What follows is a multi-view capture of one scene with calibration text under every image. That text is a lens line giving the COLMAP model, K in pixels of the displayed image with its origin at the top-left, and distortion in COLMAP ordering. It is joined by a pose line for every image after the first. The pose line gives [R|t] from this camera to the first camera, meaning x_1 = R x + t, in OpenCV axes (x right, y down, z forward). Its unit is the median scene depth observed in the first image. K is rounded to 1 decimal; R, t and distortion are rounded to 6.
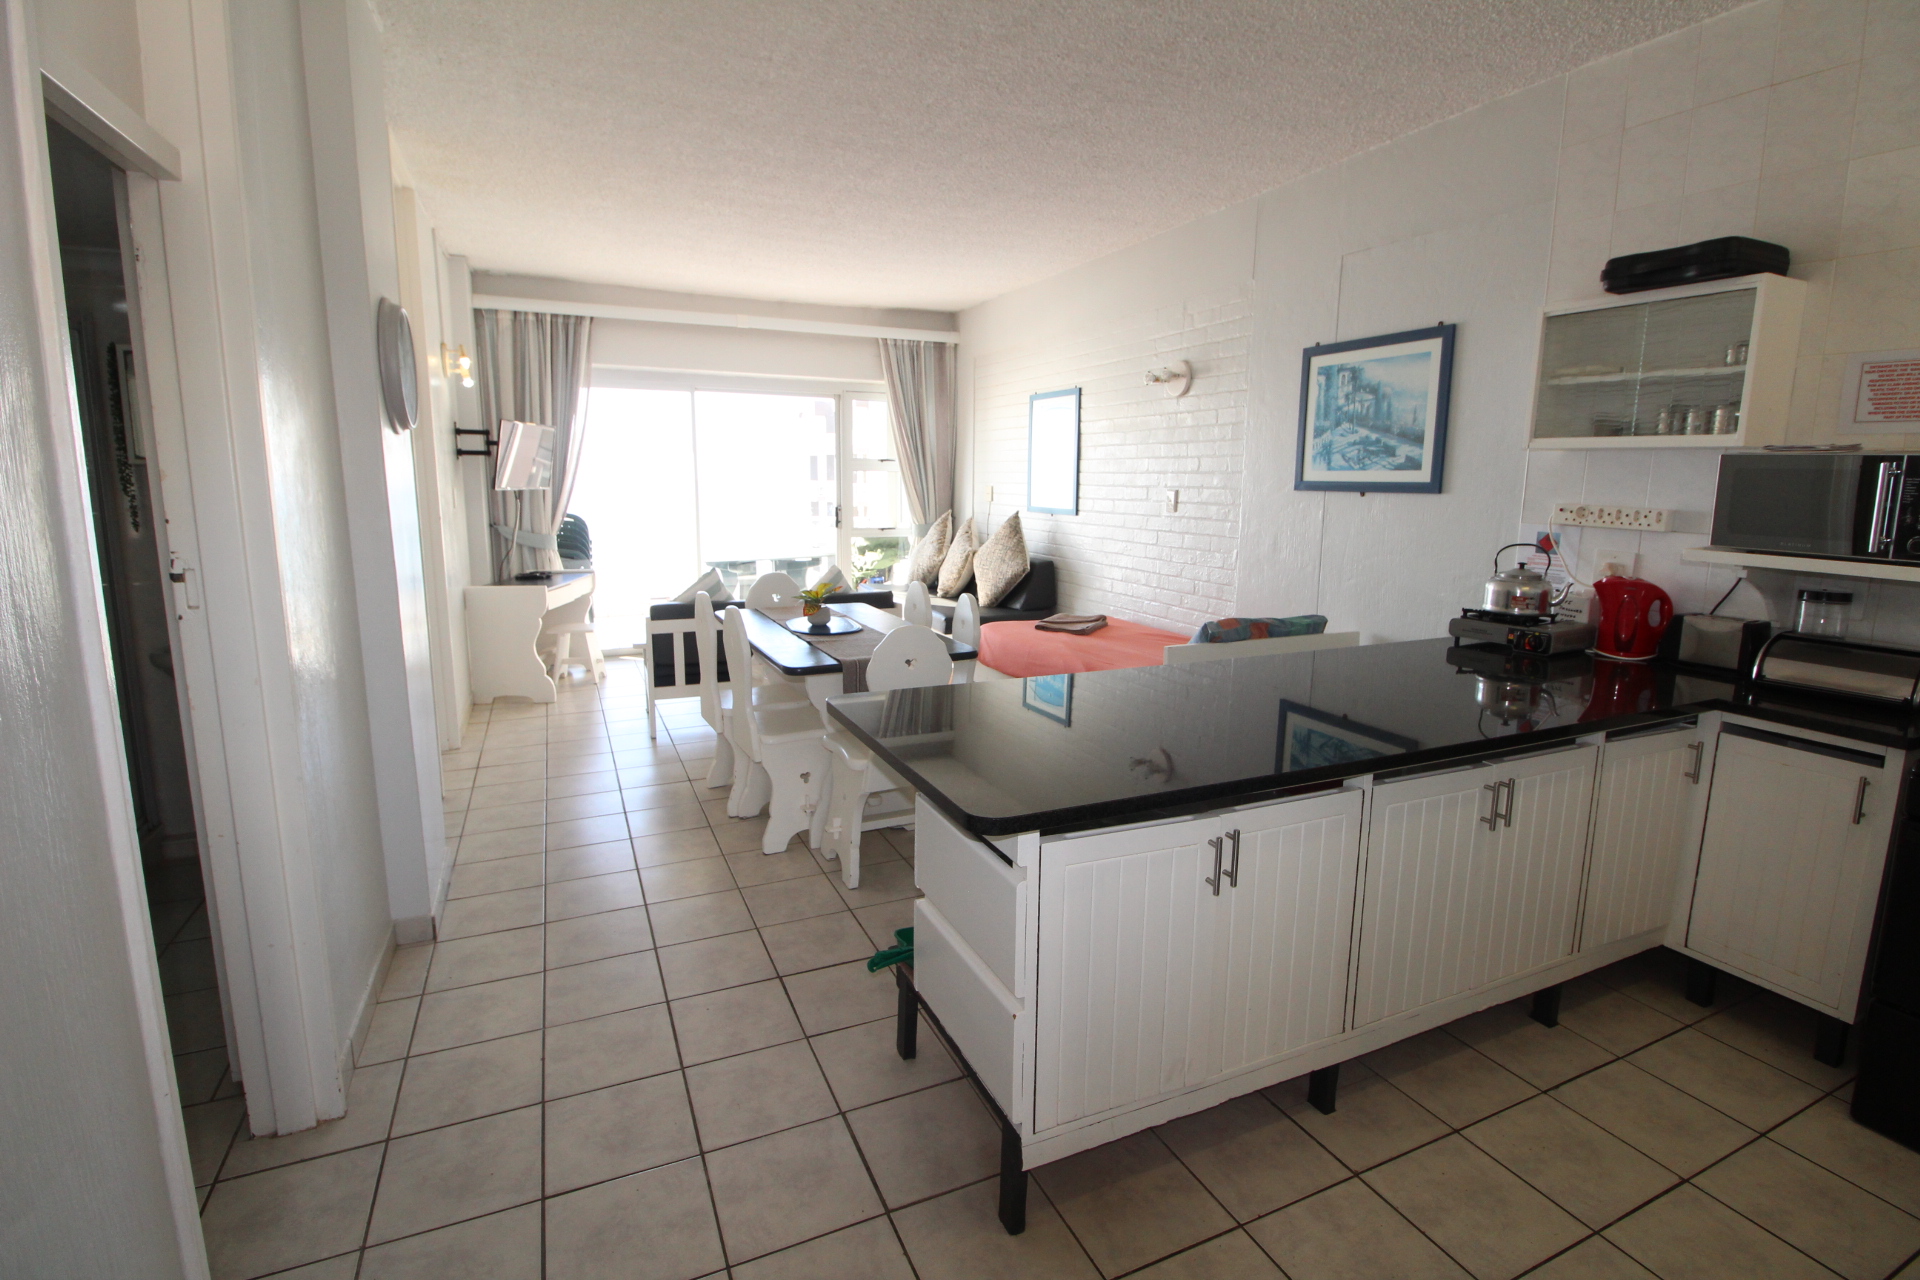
lens RADIAL K [[895.0, 0, 957.3], [0, 895.0, 627.1], [0, 0, 1]] dist [-0.007968, -0.008570]
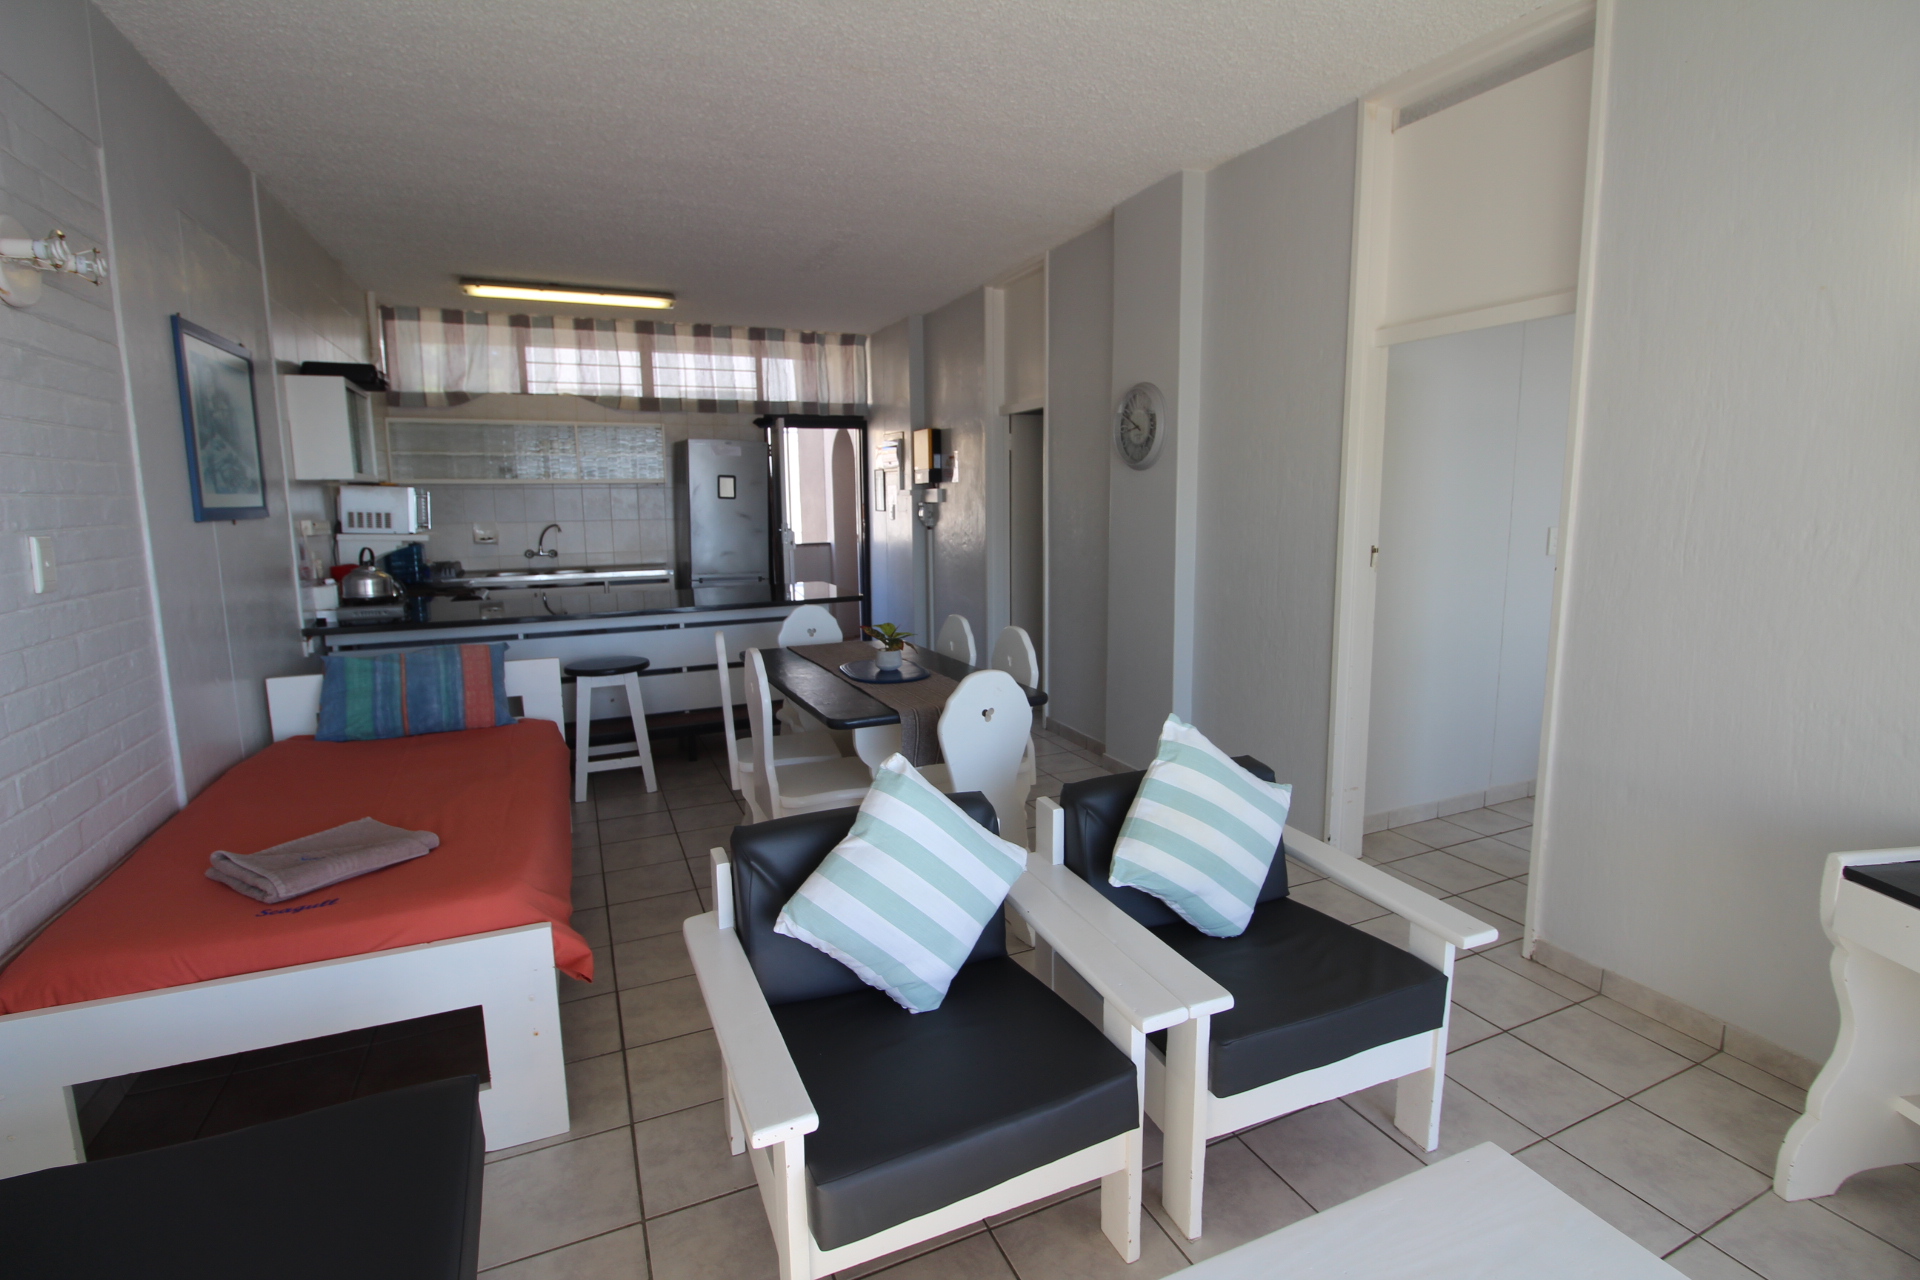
lens RADIAL K [[895.0, 0, 969.3], [0, 895.0, 633.2], [0, 0, 1]] dist [-0.007968, -0.008570]
pose [[-0.999969, 0.002062, -0.007653, -0.296110], [-0.000447, 0.949373, 0.314152, -0.397276], [0.007913, 0.314146, -0.949342, 2.330851]]
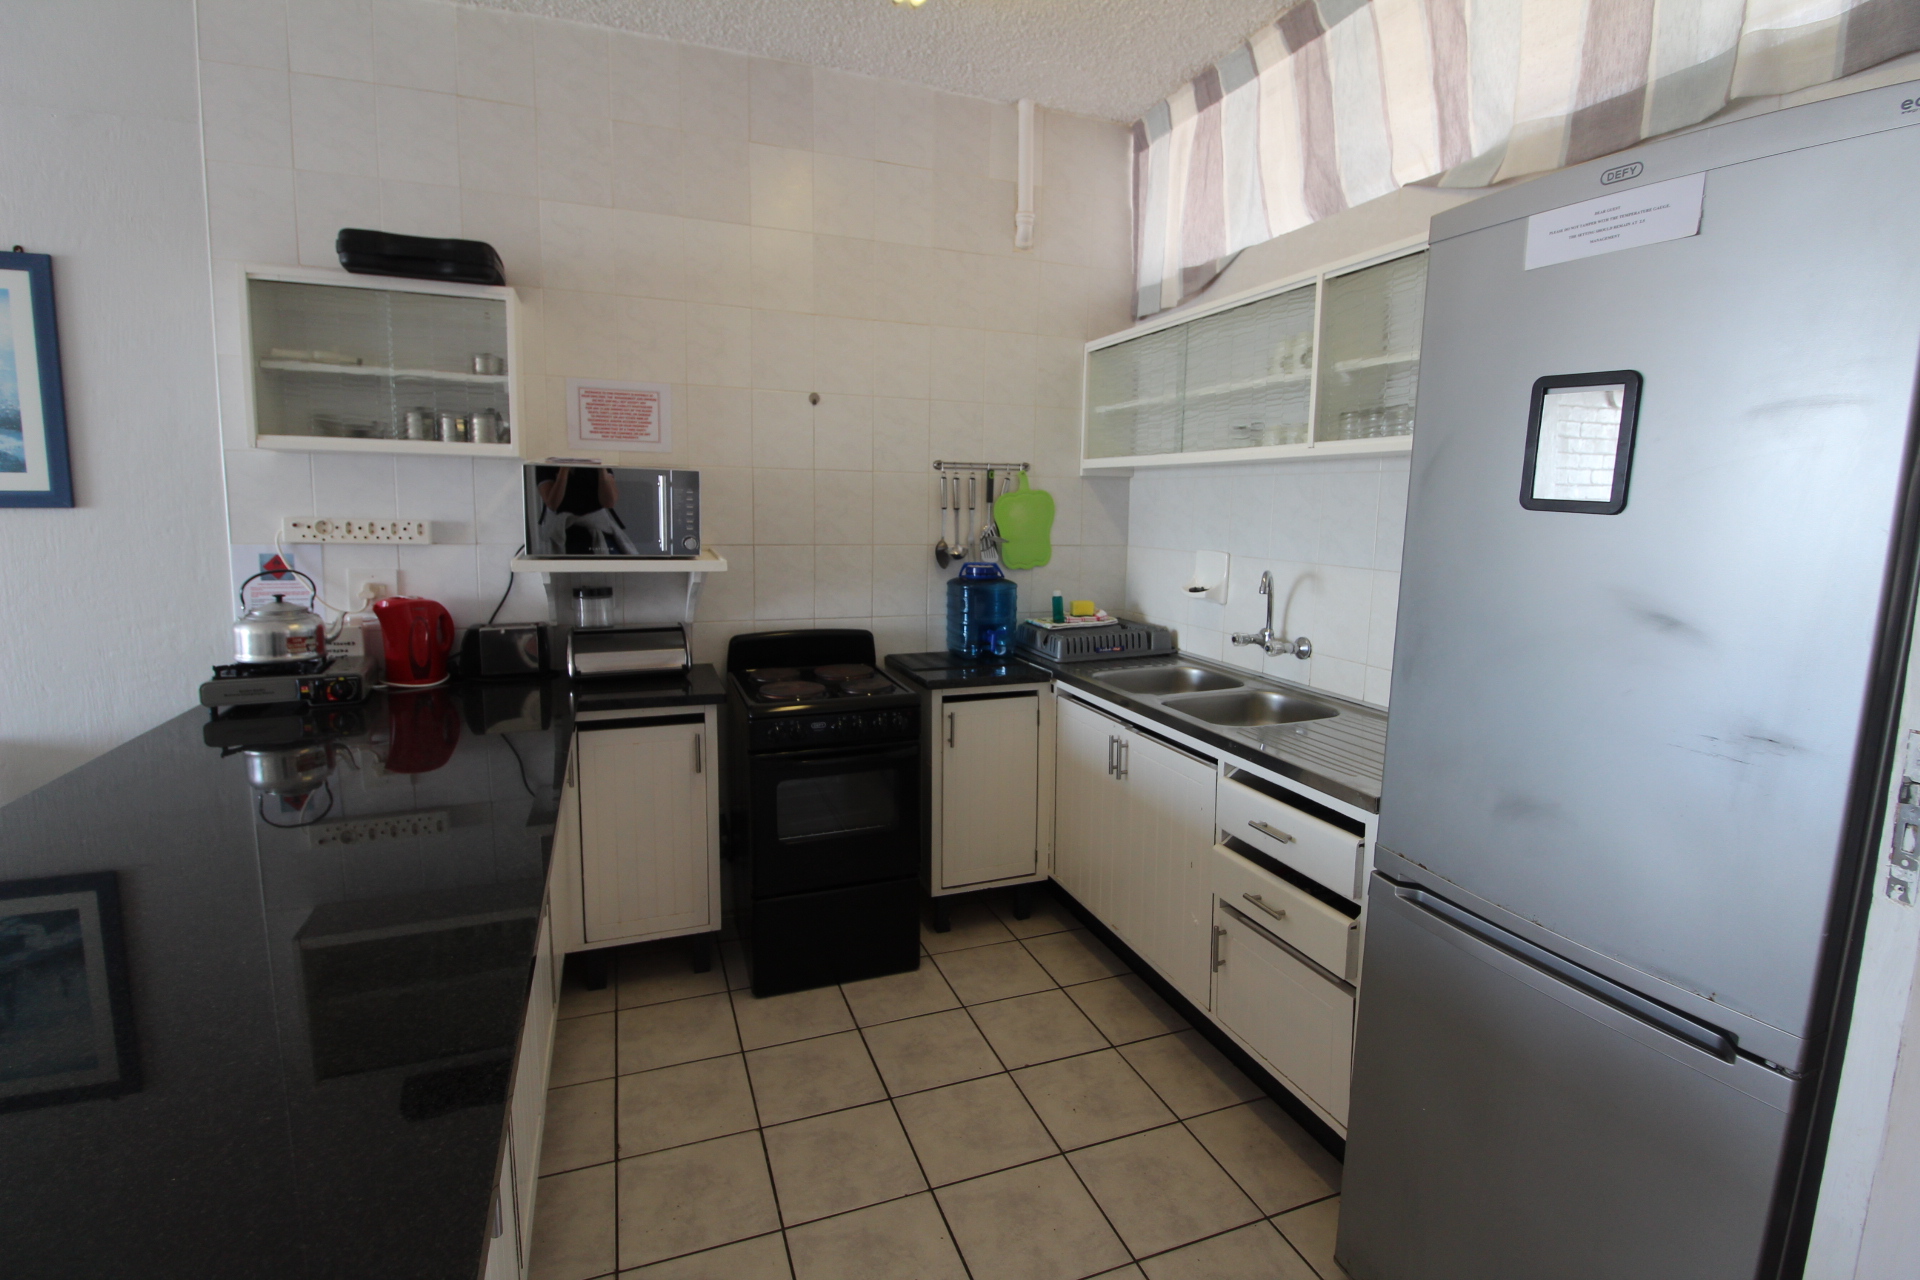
lens RADIAL K [[895.0, 0, 965.3], [0, 895.0, 622.0], [0, 0, 1]] dist [-0.007968, -0.008570]
pose [[0.051123, -0.139289, 0.988931, -0.103812], [0.150241, 0.980029, 0.130268, -0.059086], [-0.987327, 0.141919, 0.071029, 0.353297]]
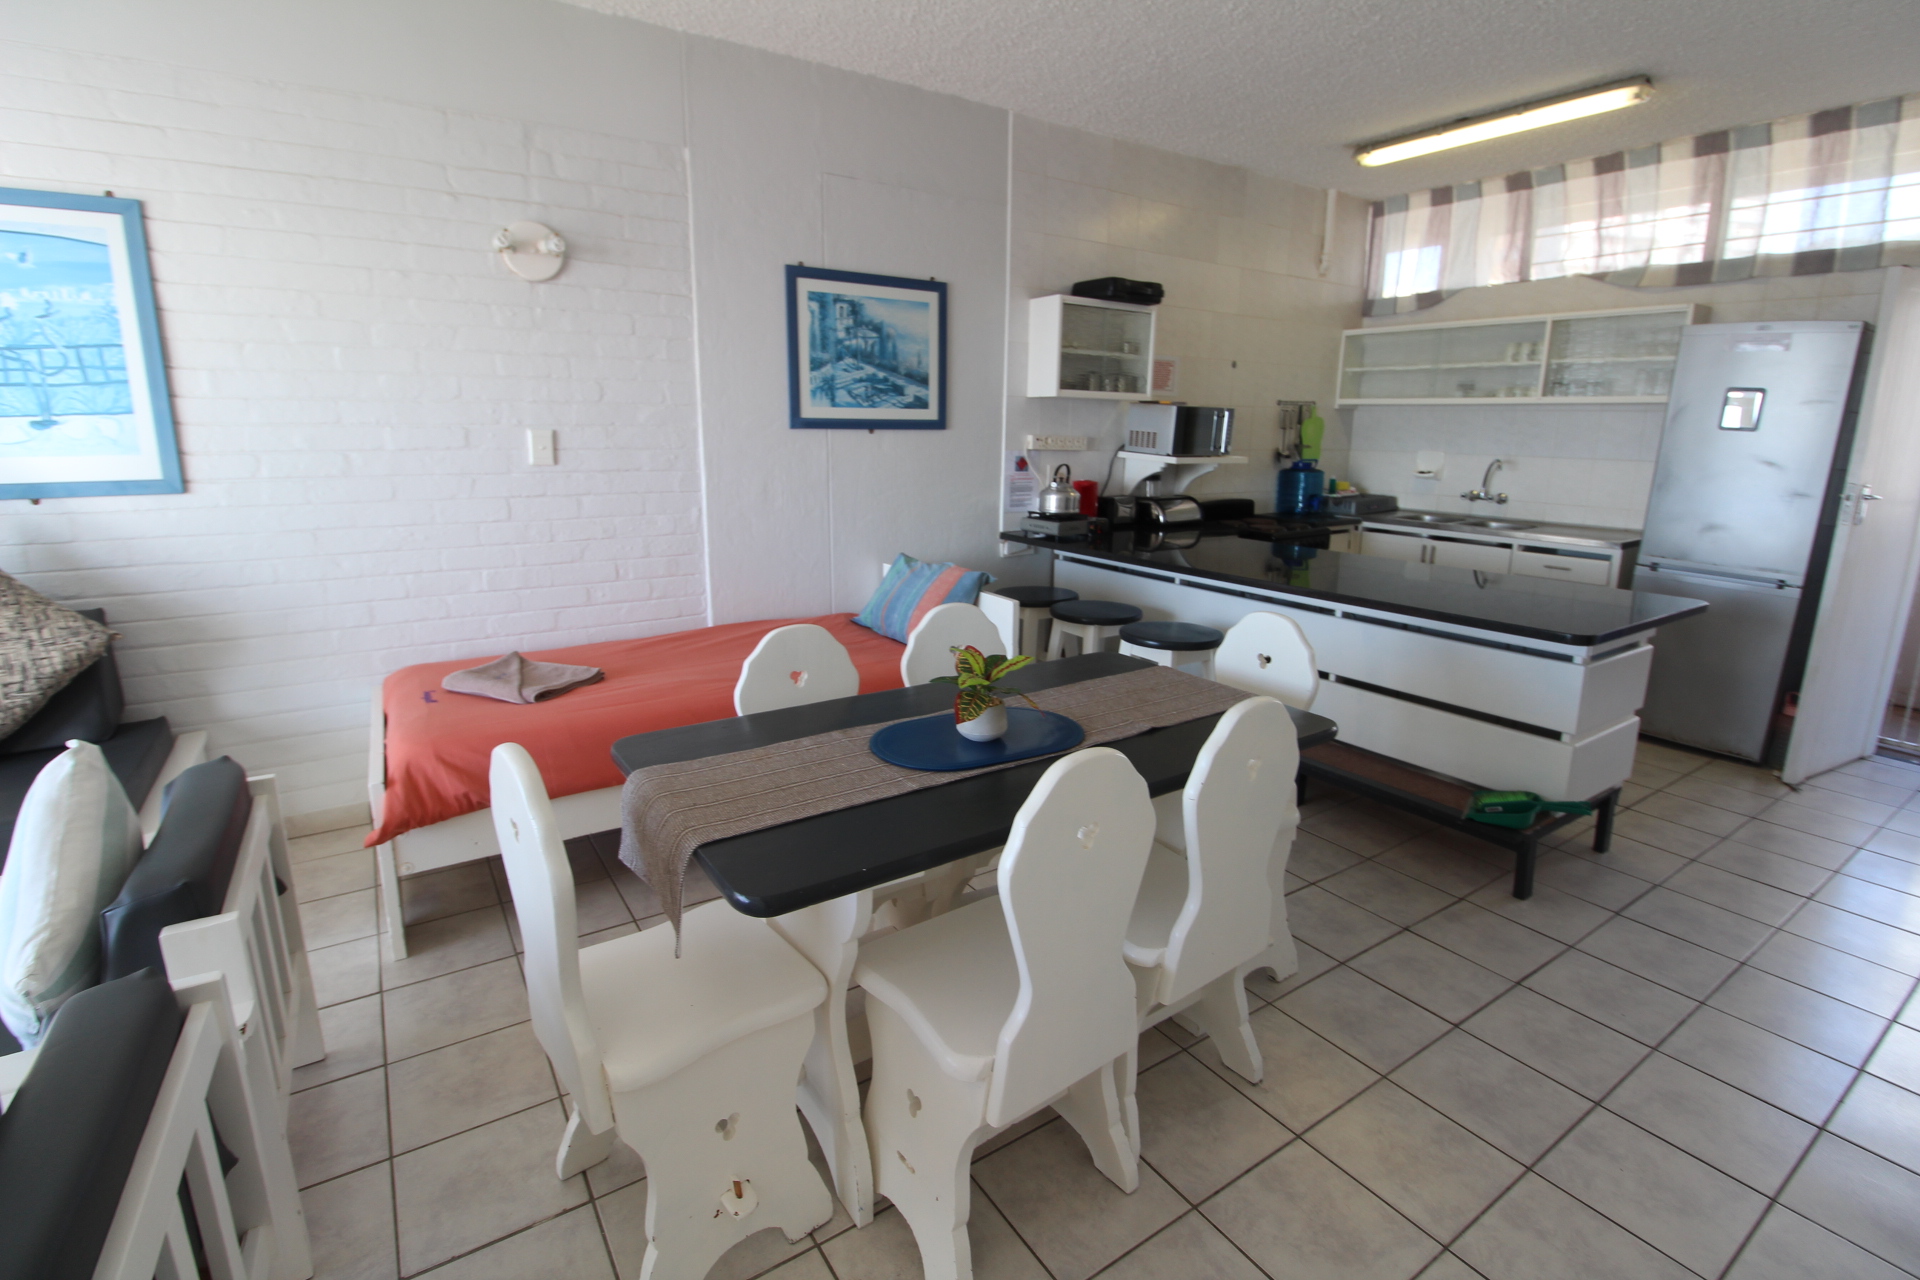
lens RADIAL K [[895.0, 0, 945.1], [0, 895.0, 621.0], [0, 0, 1]] dist [-0.007968, -0.008570]
pose [[-0.164949, -0.223595, 0.960623, -0.756050], [0.149954, 0.956957, 0.248490, -0.233043], [-0.974836, 0.185038, -0.124320, 1.383869]]
